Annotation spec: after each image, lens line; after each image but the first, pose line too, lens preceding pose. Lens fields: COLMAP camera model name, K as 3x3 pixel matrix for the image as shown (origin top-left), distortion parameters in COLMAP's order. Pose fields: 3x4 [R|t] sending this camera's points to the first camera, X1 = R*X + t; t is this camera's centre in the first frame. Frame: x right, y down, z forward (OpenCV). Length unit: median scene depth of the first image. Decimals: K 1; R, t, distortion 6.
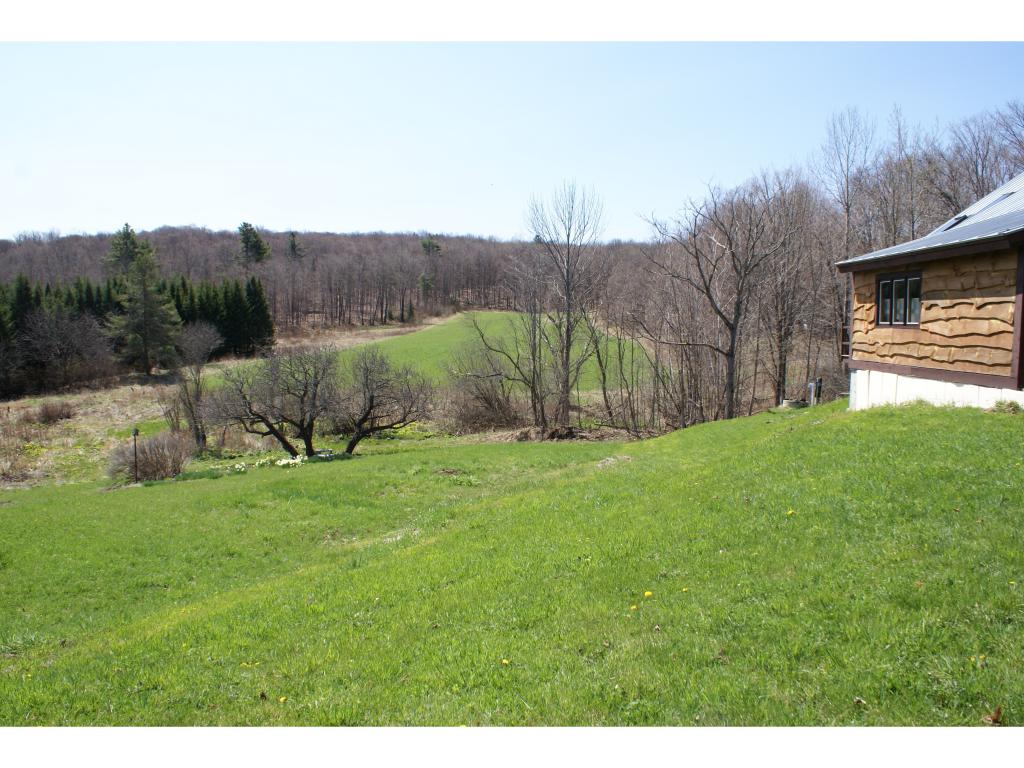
lens RADIAL K [[802.1, 0, 512.0], [0, 802.1, 384.0], [0, 0, 1]] dist [-0.123876, 0.003436]
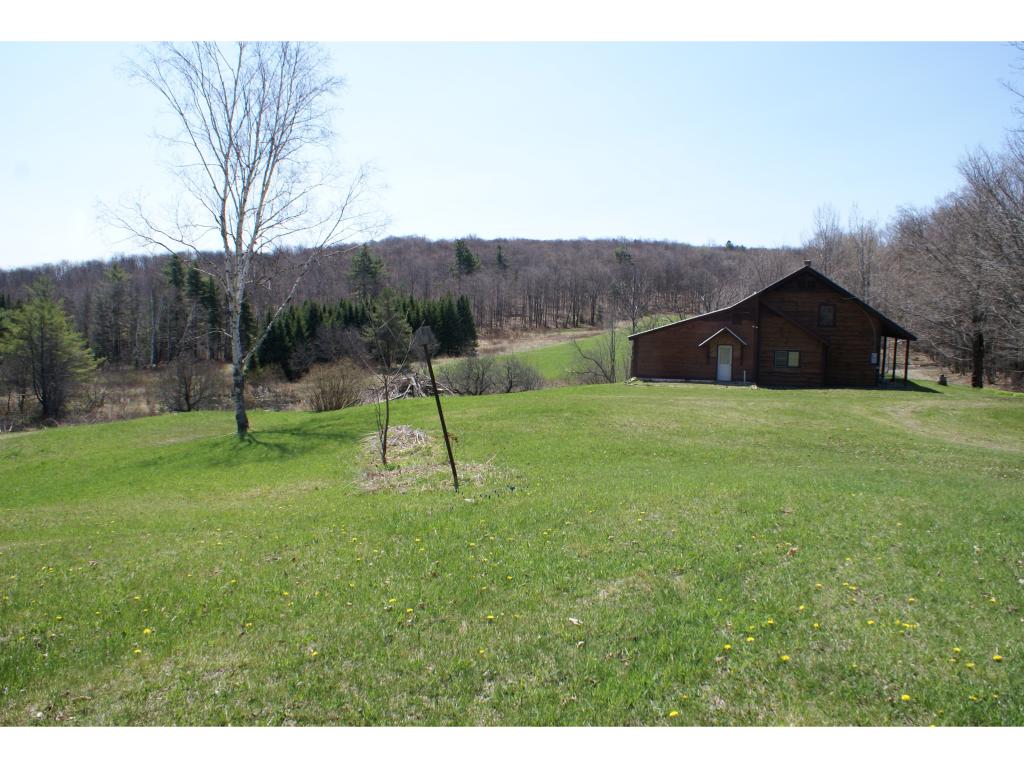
lens RADIAL K [[802.1, 0, 512.0], [0, 802.1, 384.0], [0, 0, 1]] dist [-0.123876, 0.003436]
pose [[0.966393, 0.025727, -0.255777, 0.058973], [-0.024820, 0.999669, 0.006774, 0.001262], [0.255867, -0.000198, 0.966712, -0.162759]]
